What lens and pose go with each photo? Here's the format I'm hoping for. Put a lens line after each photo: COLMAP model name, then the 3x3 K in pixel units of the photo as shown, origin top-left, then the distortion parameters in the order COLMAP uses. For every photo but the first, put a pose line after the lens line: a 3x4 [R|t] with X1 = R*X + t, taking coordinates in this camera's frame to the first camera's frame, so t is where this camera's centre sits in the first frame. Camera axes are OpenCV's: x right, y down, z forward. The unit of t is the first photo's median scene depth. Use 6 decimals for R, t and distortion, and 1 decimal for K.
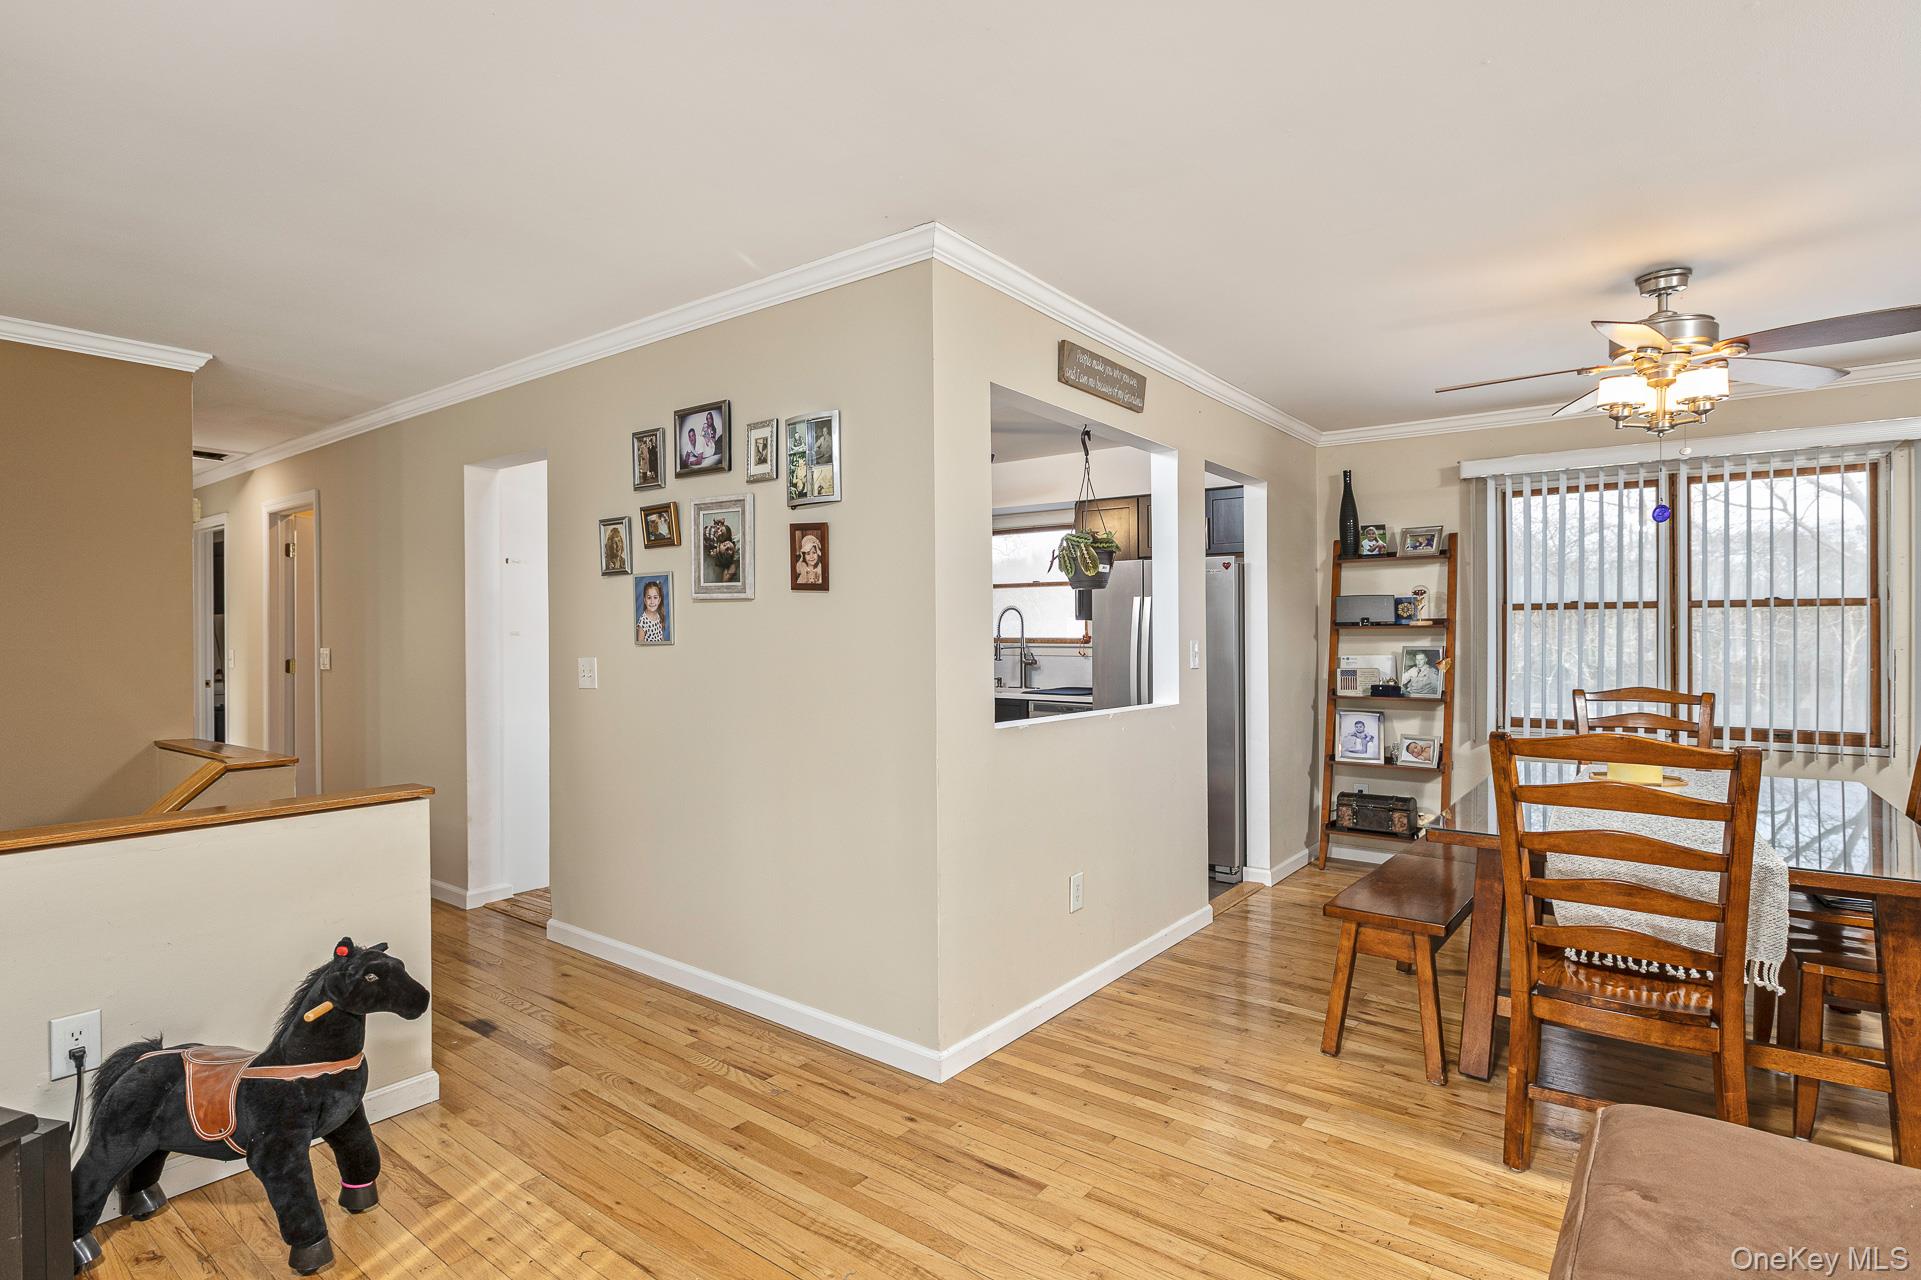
lens RADIAL K [[958.7, 0, 958.4], [0, 958.7, 646.8], [0, 0, 1]] dist [0.000975, 0.000185]
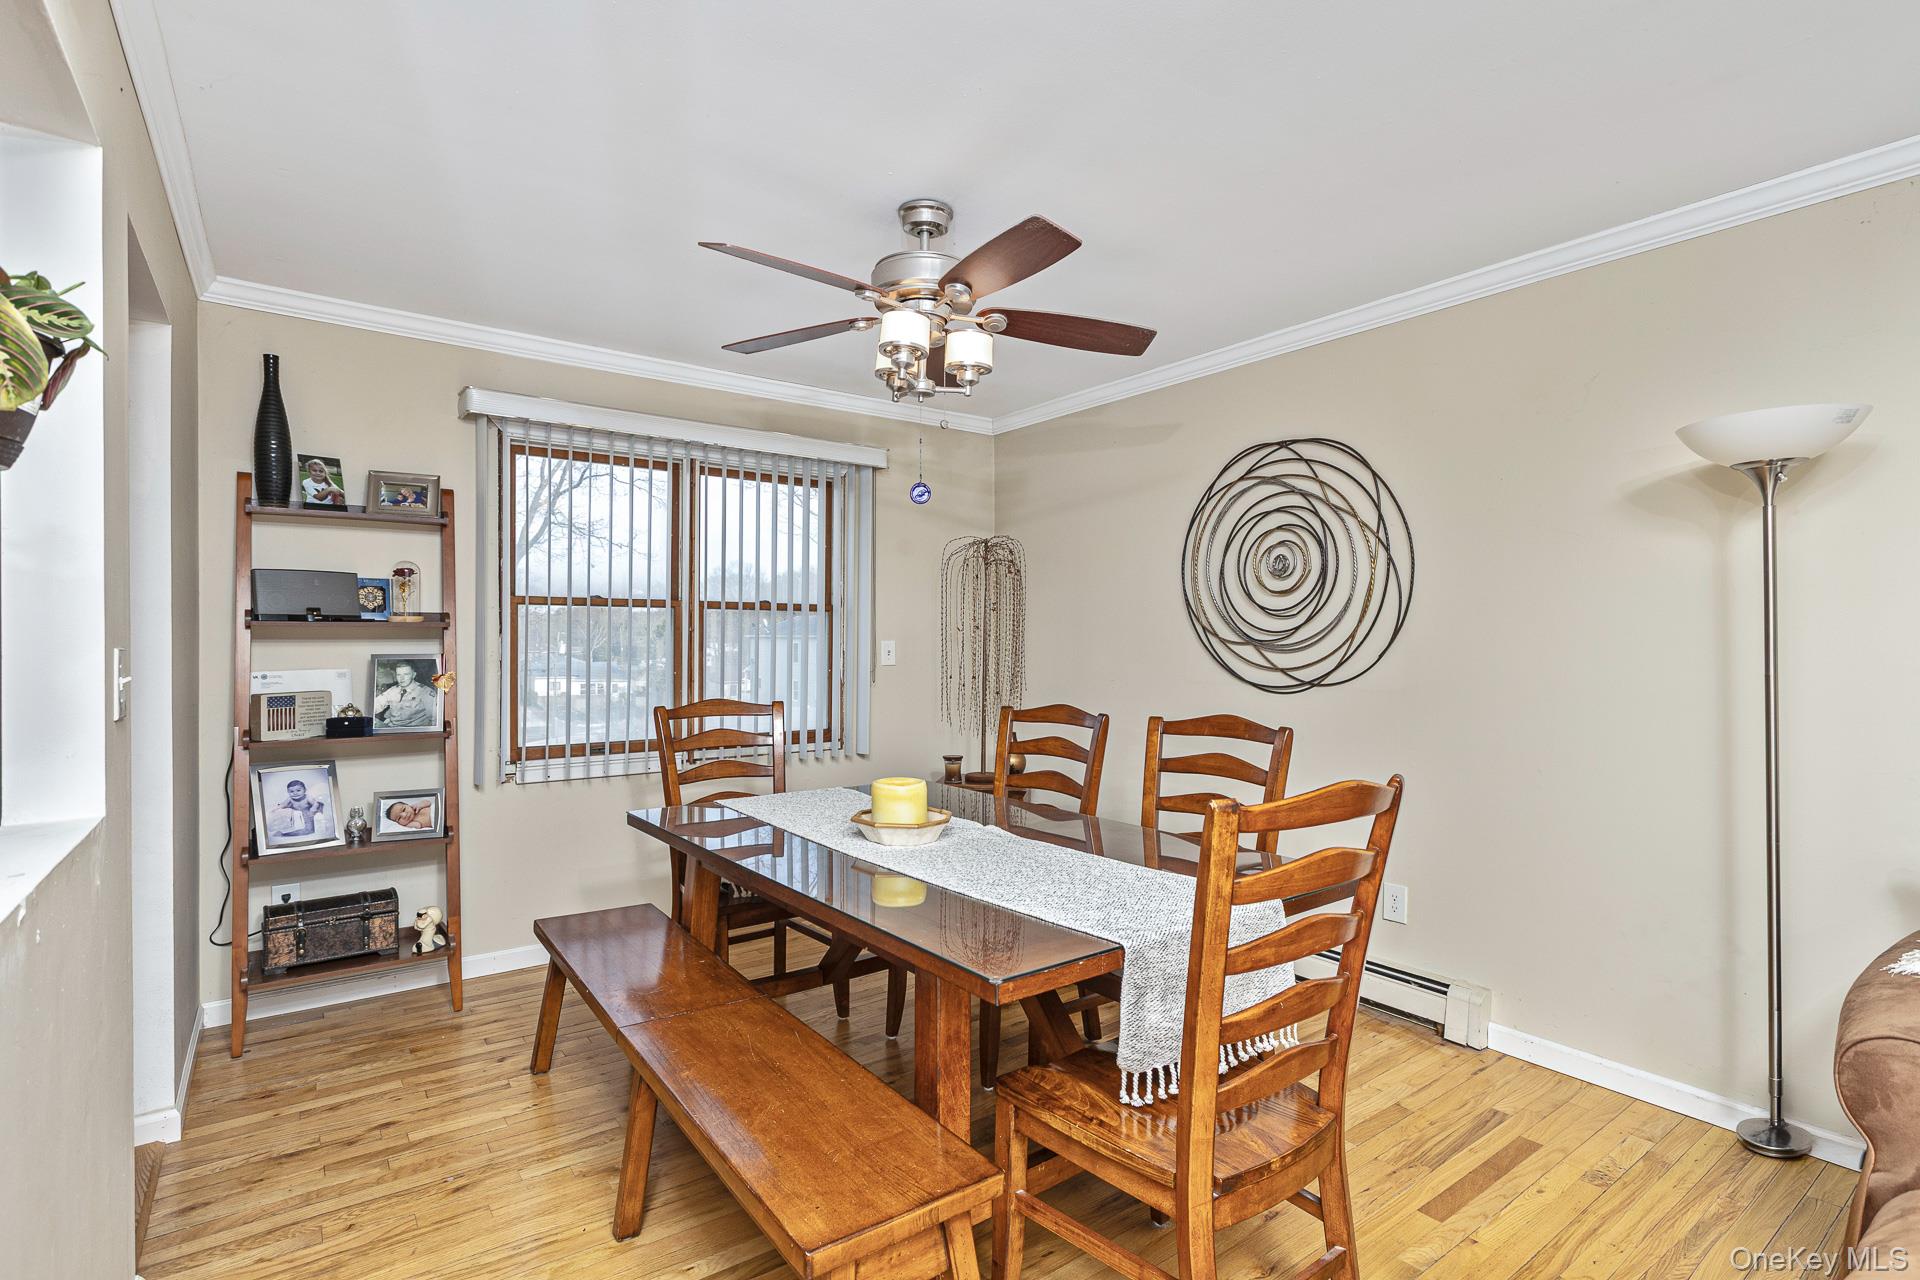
lens RADIAL K [[958.2, 0, 954.1], [0, 958.2, 632.7], [0, 0, 1]] dist [0.000975, 0.000185]
pose [[0.269148, 0.002659, 0.963095, -0.047062], [-0.002370, 0.999995, -0.002098, -0.014525], [-0.963096, -0.001718, 0.269153, 0.453629]]
